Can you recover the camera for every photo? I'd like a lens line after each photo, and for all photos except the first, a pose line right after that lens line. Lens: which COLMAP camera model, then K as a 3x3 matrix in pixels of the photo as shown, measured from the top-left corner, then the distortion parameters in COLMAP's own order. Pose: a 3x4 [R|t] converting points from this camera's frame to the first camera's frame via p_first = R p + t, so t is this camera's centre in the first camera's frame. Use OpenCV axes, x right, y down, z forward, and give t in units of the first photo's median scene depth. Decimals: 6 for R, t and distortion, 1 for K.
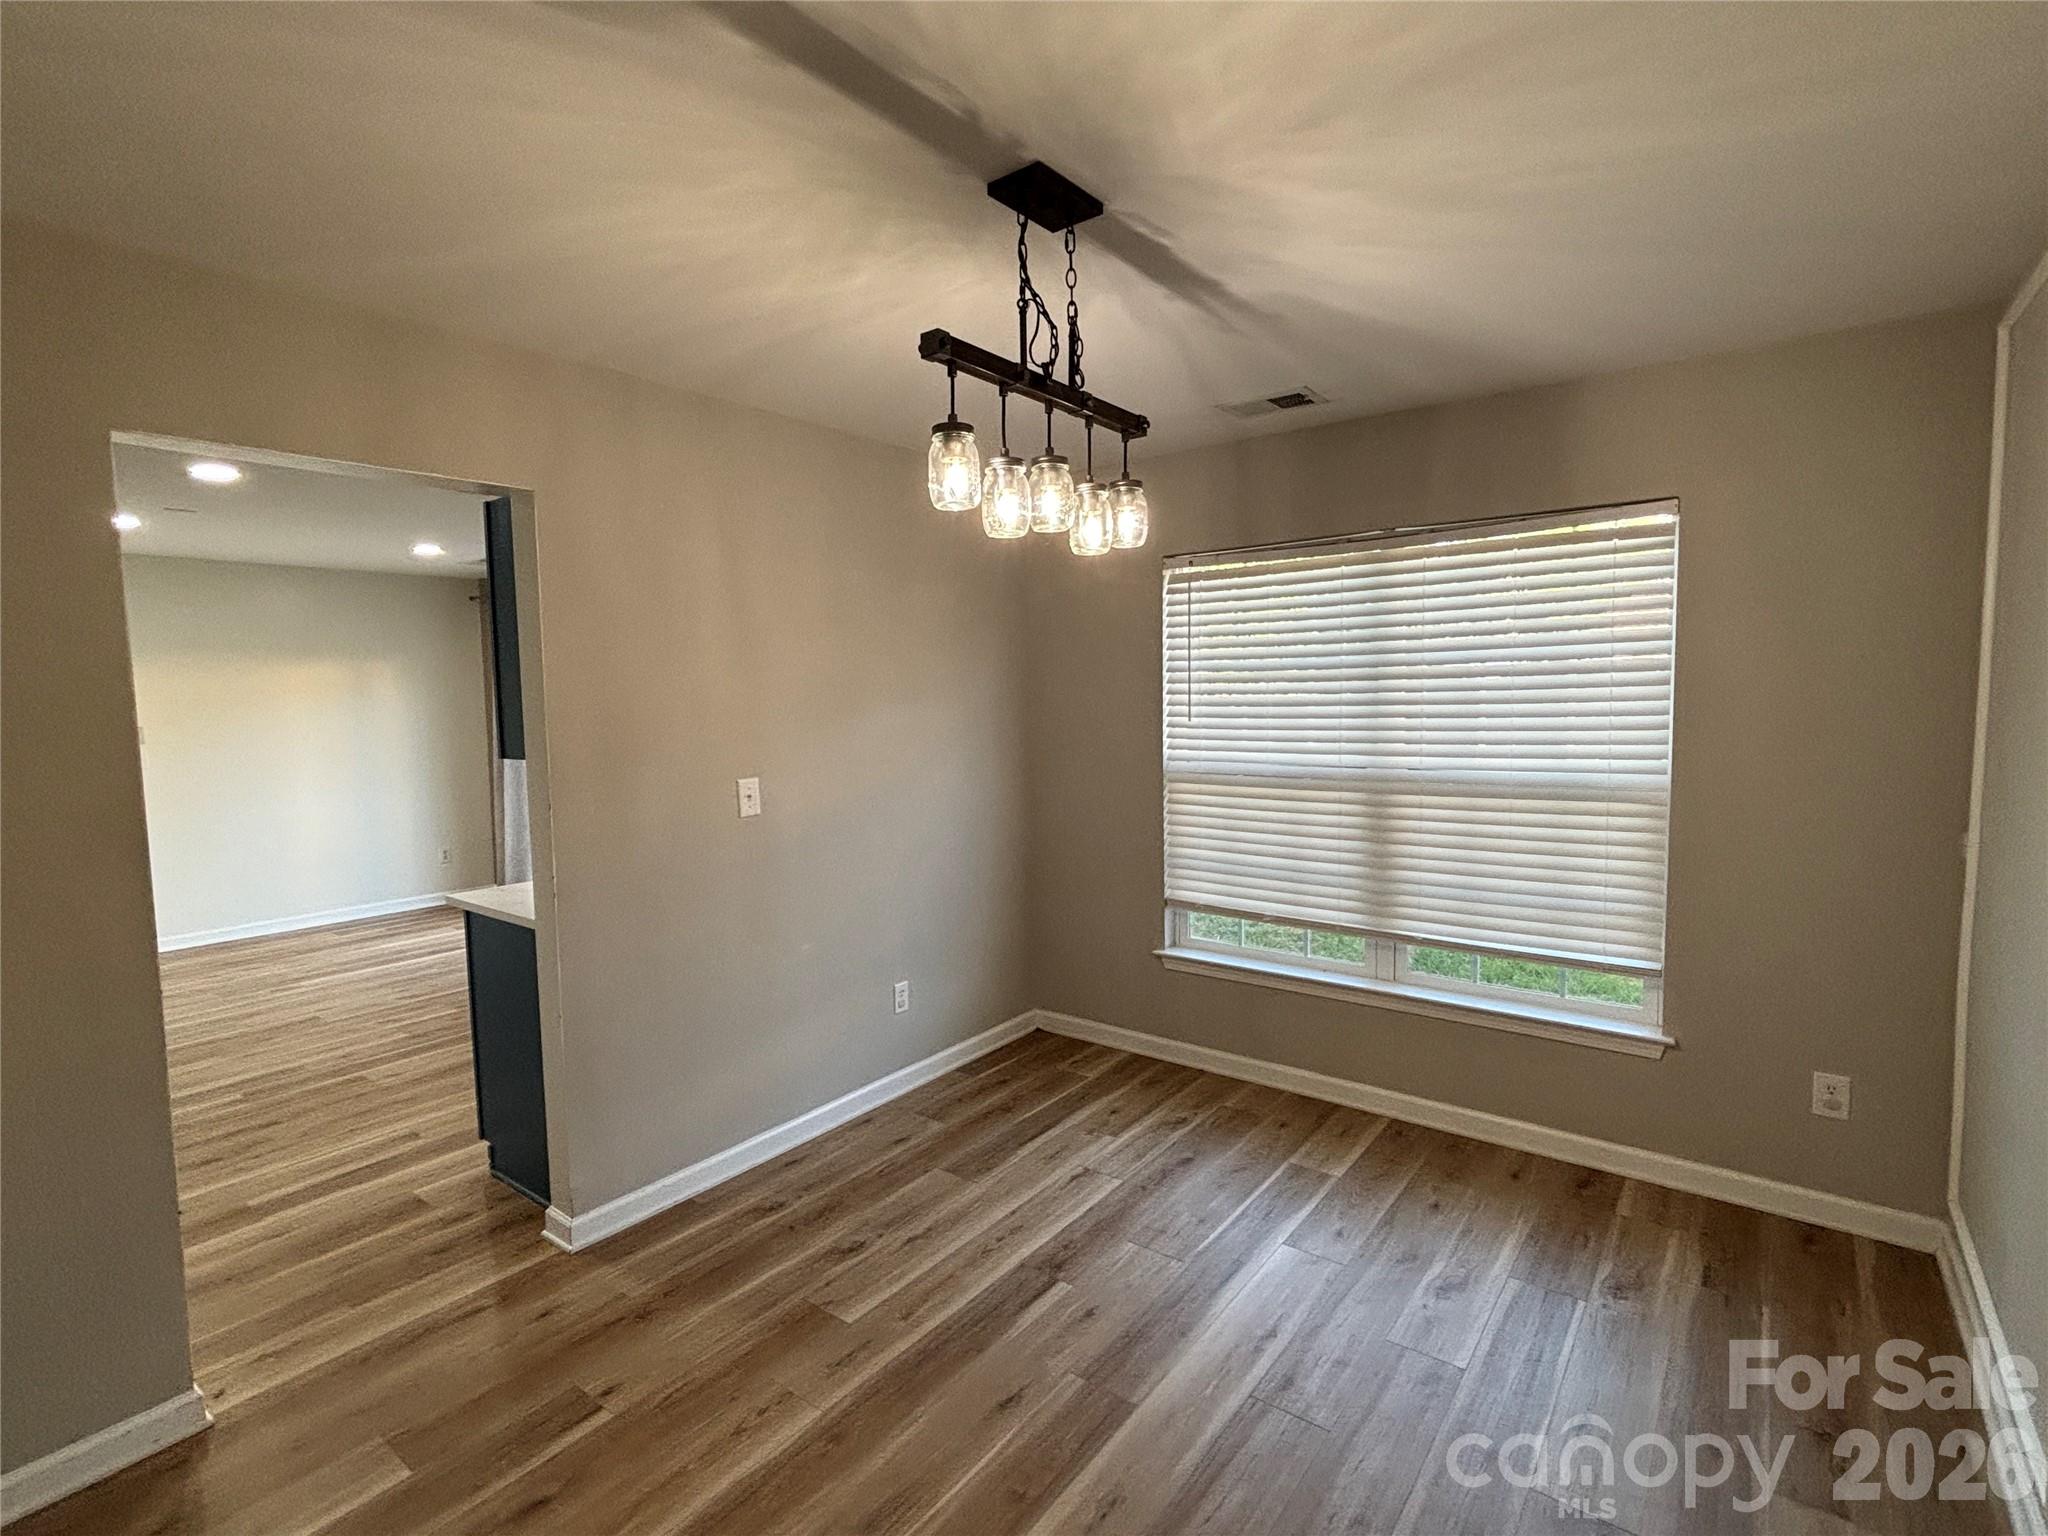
lens RADIAL K [[972.5, 0, 1015.9], [0, 972.5, 760.2], [0, 0, 1]] dist [-0.000325, -0.004395]
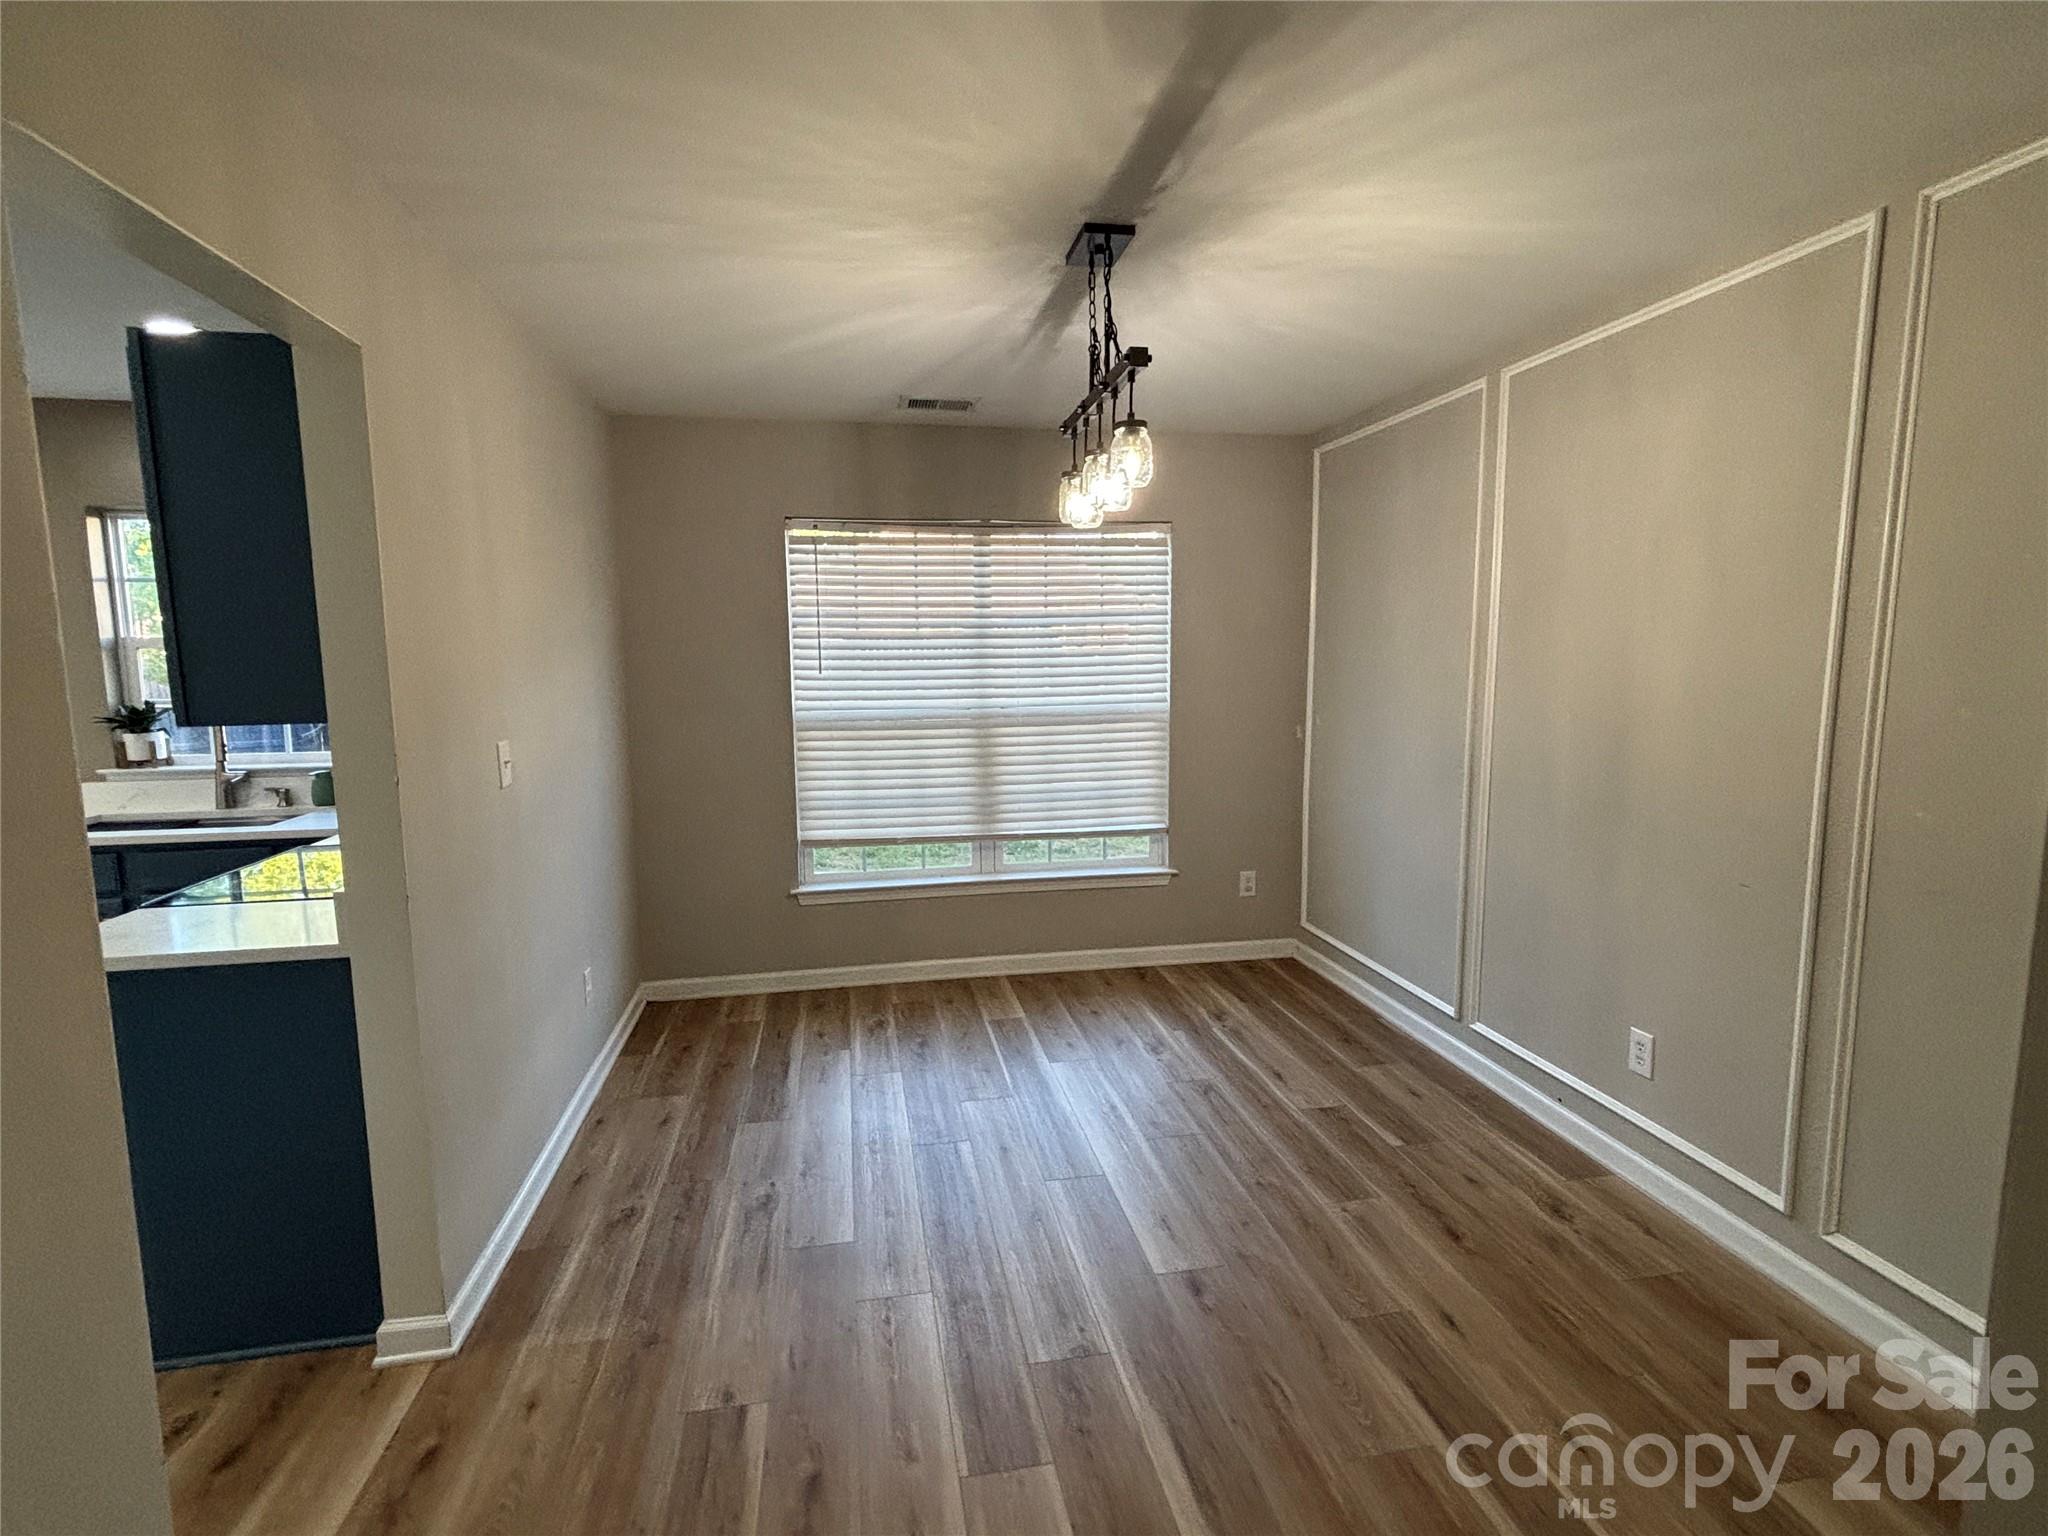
lens RADIAL K [[972.5, 0, 1026.7], [0, 972.5, 773.3], [0, 0, 1]] dist [-0.000325, -0.004395]
pose [[0.659960, -0.082290, 0.746781, -0.549188], [0.051841, 0.996602, 0.064005, 0.014913], [-0.749510, -0.003527, 0.661983, 0.117528]]
